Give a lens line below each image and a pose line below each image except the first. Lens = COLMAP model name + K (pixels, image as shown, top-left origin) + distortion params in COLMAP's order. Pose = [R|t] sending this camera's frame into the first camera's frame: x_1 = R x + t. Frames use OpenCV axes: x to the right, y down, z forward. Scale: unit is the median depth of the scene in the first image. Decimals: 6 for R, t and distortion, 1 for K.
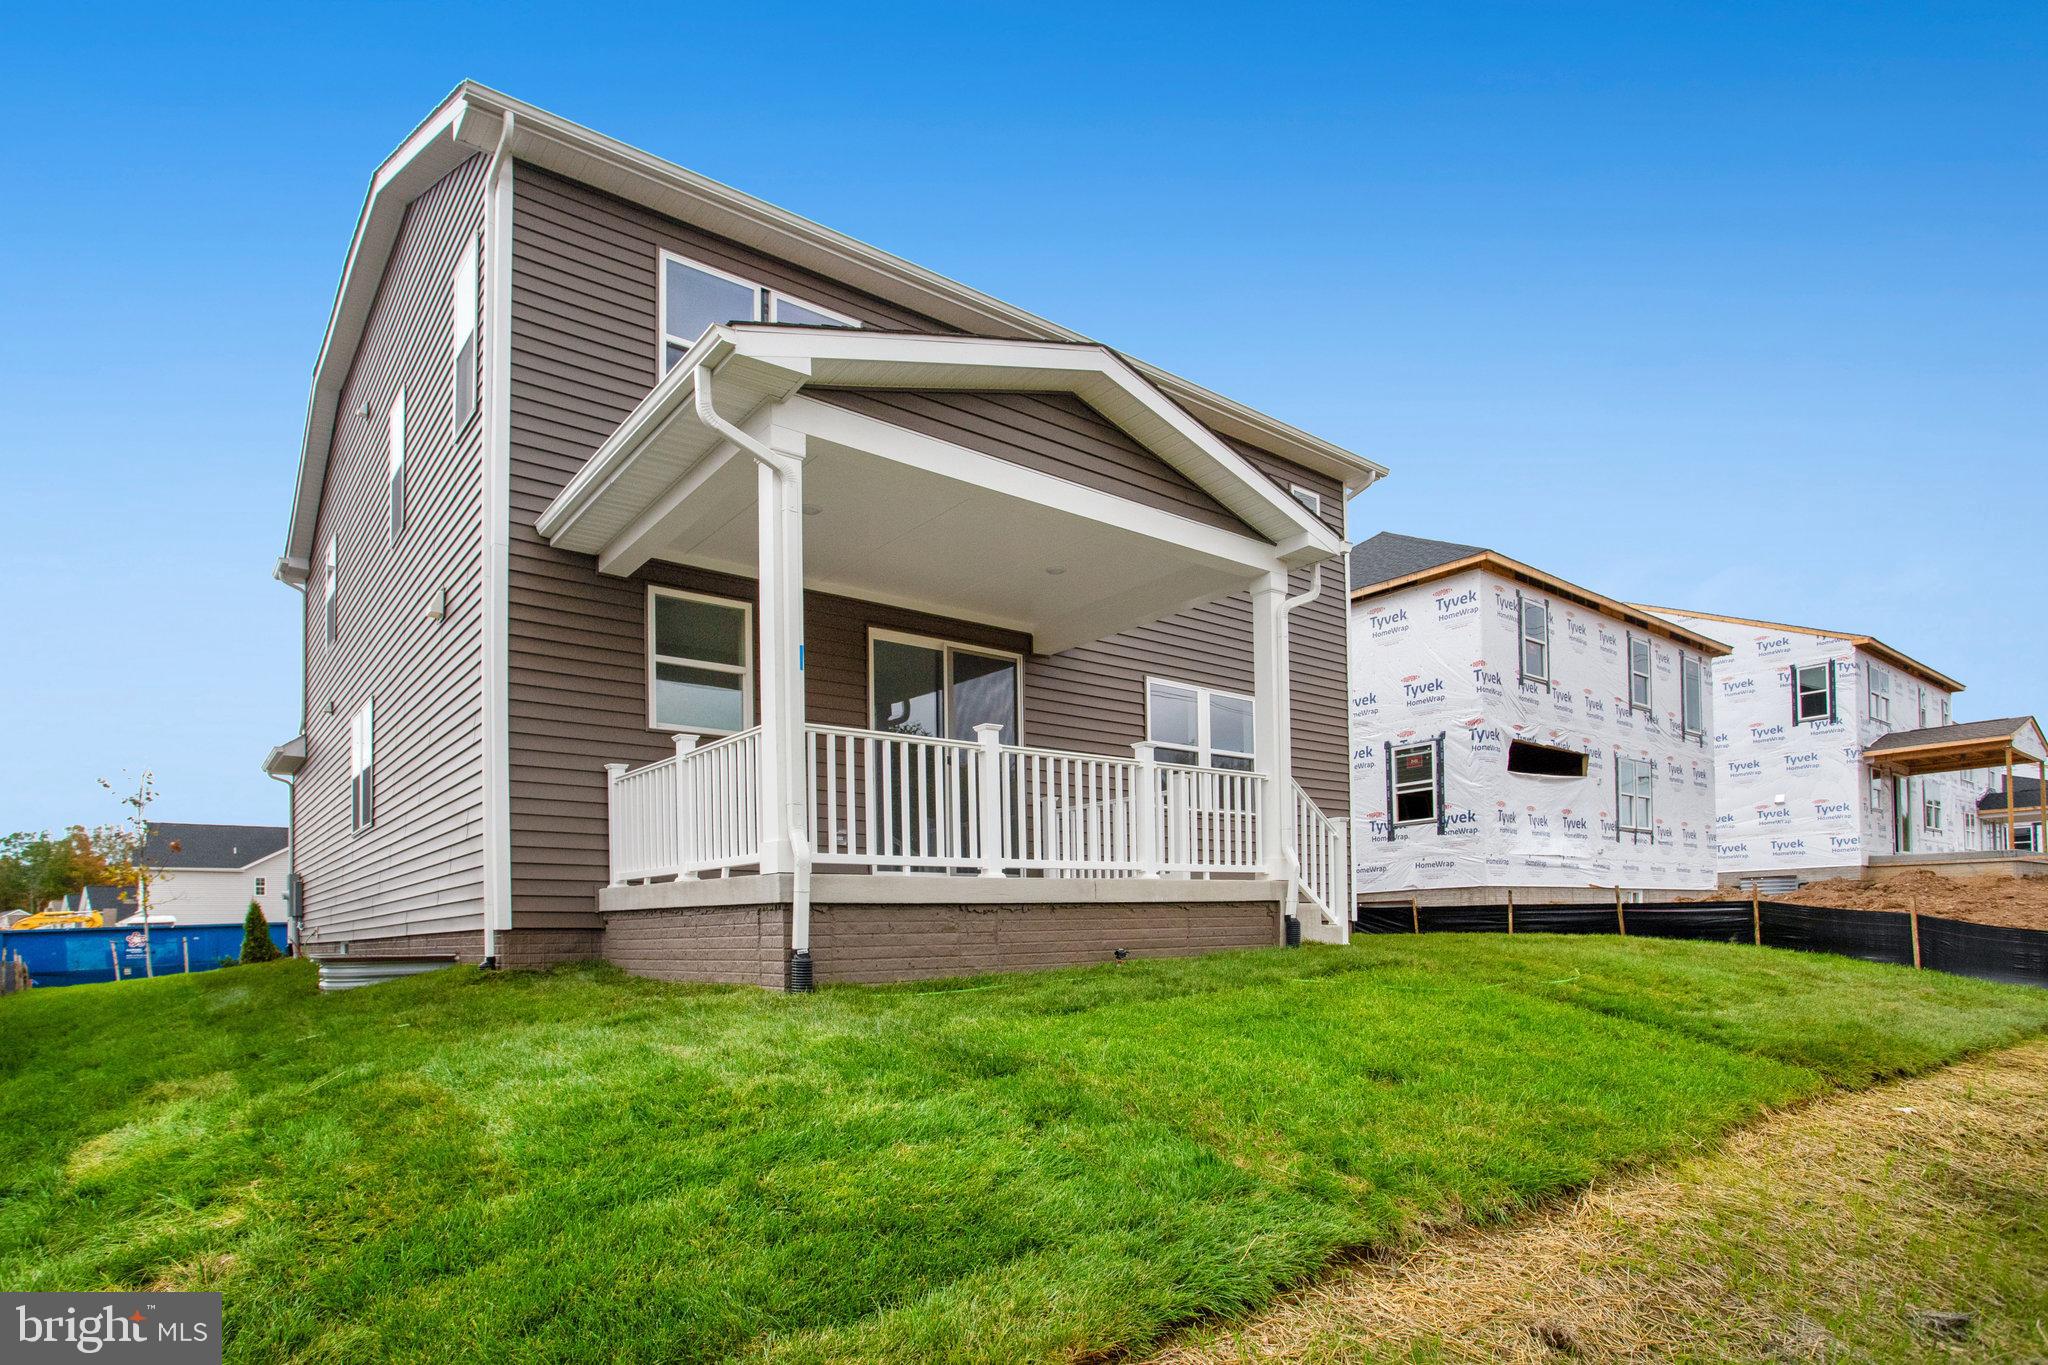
lens RADIAL K [[995.1, 0, 1024.2], [0, 995.1, 664.2], [0, 0, 1]] dist [-0.044817, -0.000325]
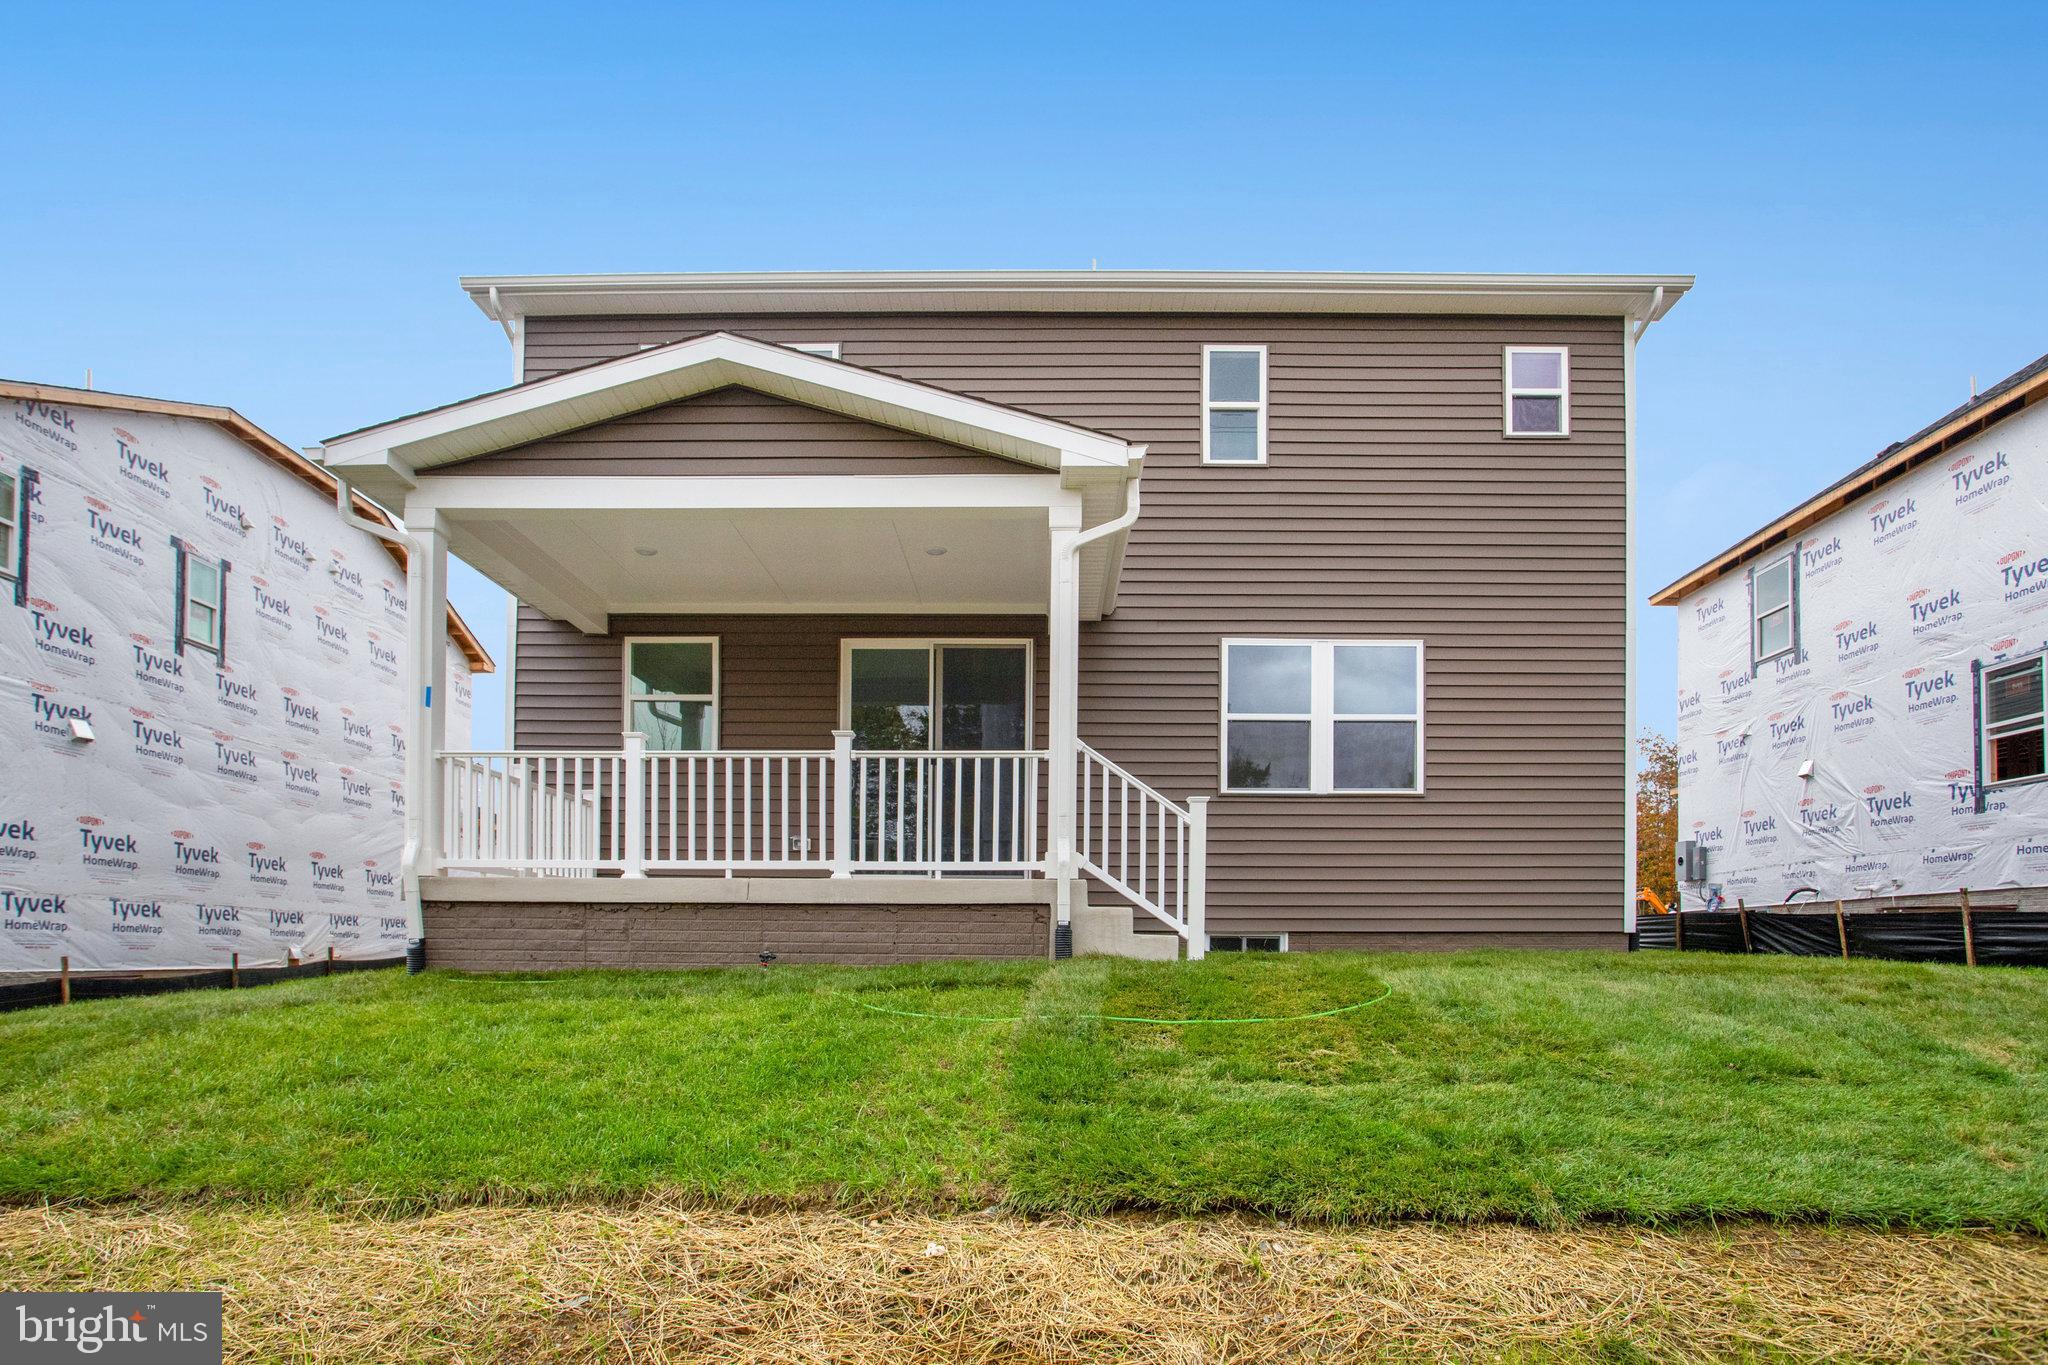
lens RADIAL K [[1046.0, 0, 1035.3], [0, 1046.0, 679.4], [0, 0, 1]] dist [-0.038966, -0.000014]
pose [[0.799480, -0.128381, -0.586813, 0.723636], [0.136578, 0.990158, -0.030548, 0.073949], [0.584960, -0.055723, 0.809146, 0.280978]]
